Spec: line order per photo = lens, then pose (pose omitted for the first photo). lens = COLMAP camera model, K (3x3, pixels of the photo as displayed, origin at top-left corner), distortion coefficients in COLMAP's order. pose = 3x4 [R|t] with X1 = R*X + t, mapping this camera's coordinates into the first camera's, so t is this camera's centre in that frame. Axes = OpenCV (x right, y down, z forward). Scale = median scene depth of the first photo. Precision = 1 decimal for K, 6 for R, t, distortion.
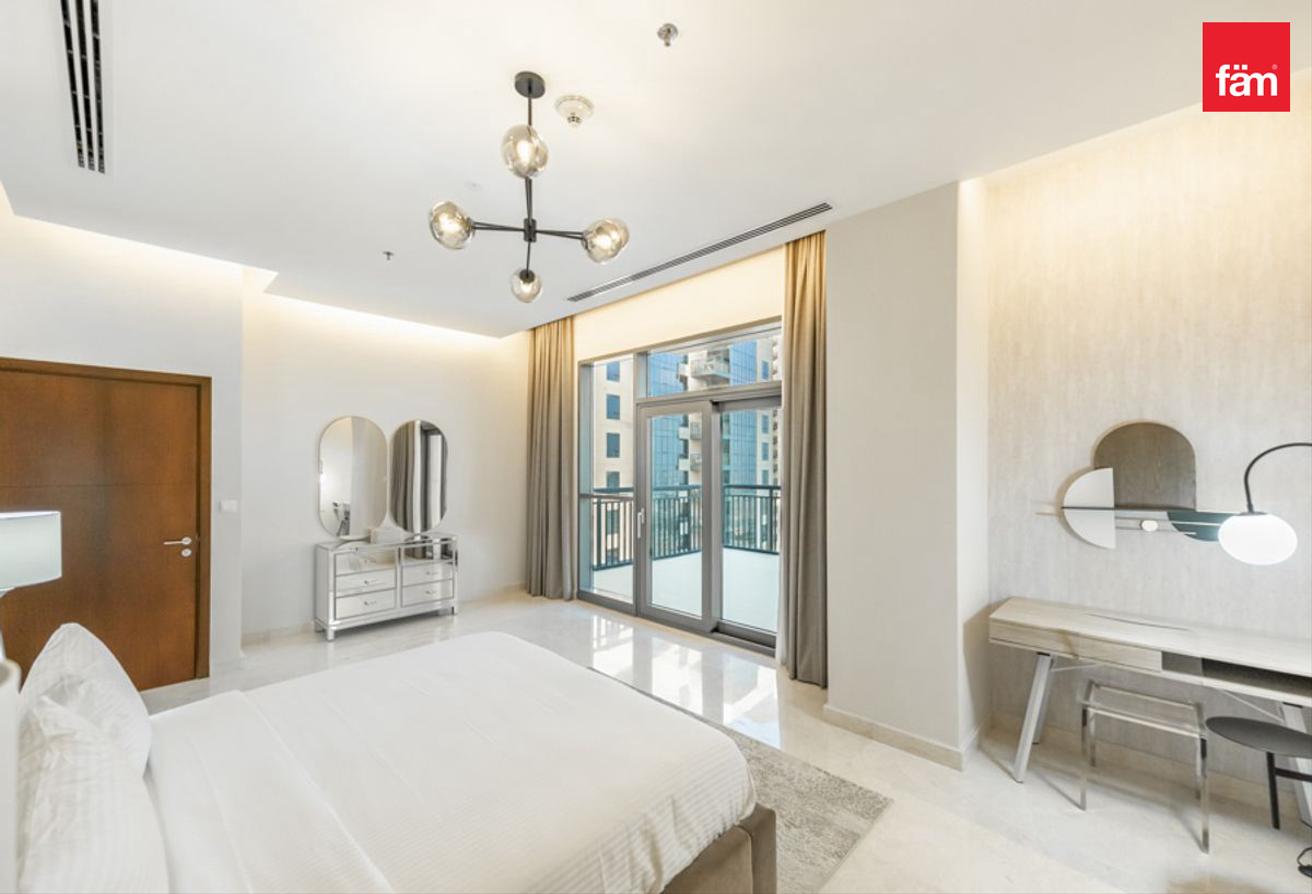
lens RADIAL K [[530.4, 0, 656.0], [0, 530.4, 447.0], [0, 0, 1]] dist [0.000122, -0.000009]
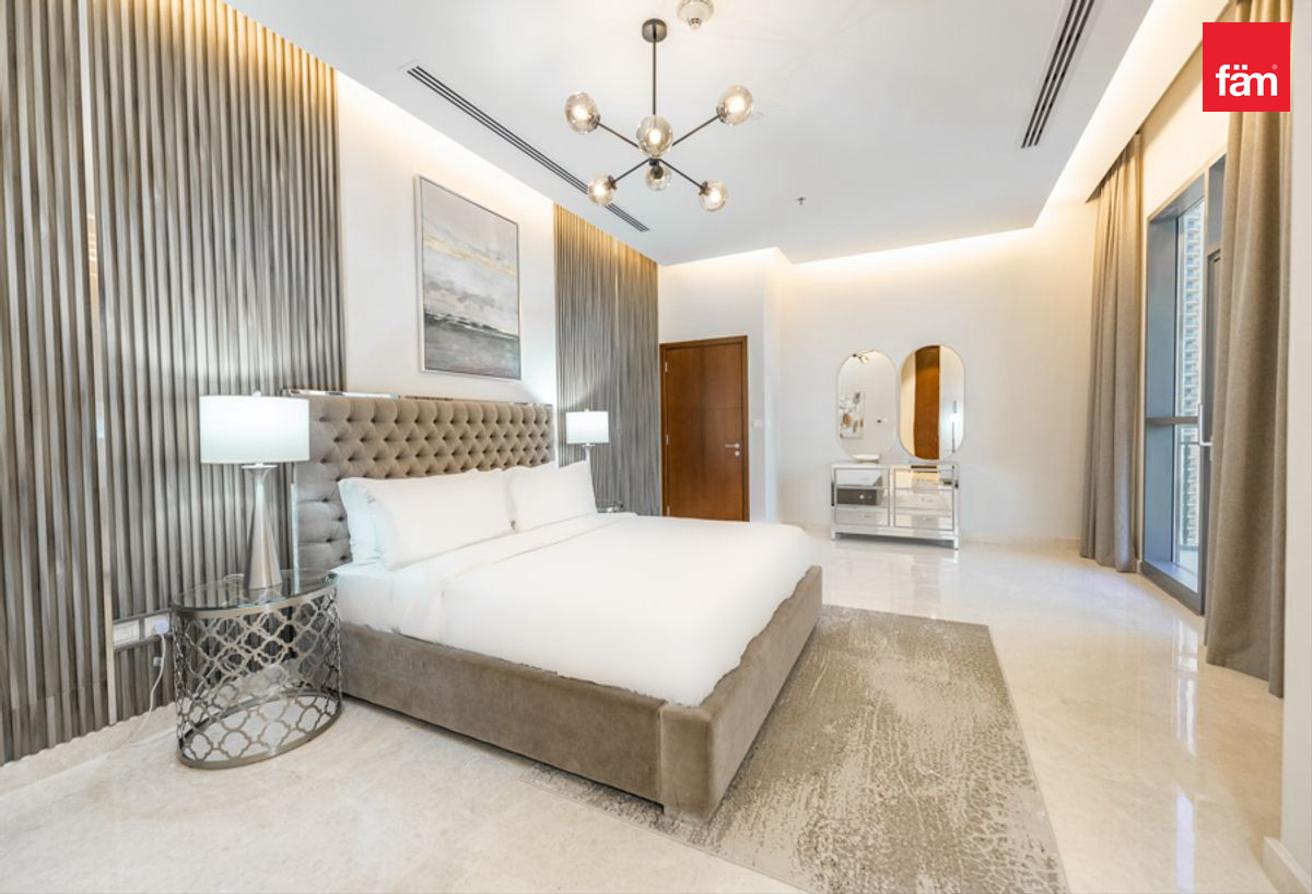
lens RADIAL K [[523.2, 0, 656.0], [0, 523.2, 447.0], [0, 0, 1]] dist [0.000230, 0.000043]
pose [[0.292137, 0.029693, -0.955915, 0.473969], [0.045990, 0.997925, 0.045053, 0.098766], [0.955270, -0.057124, 0.290166, 0.326812]]
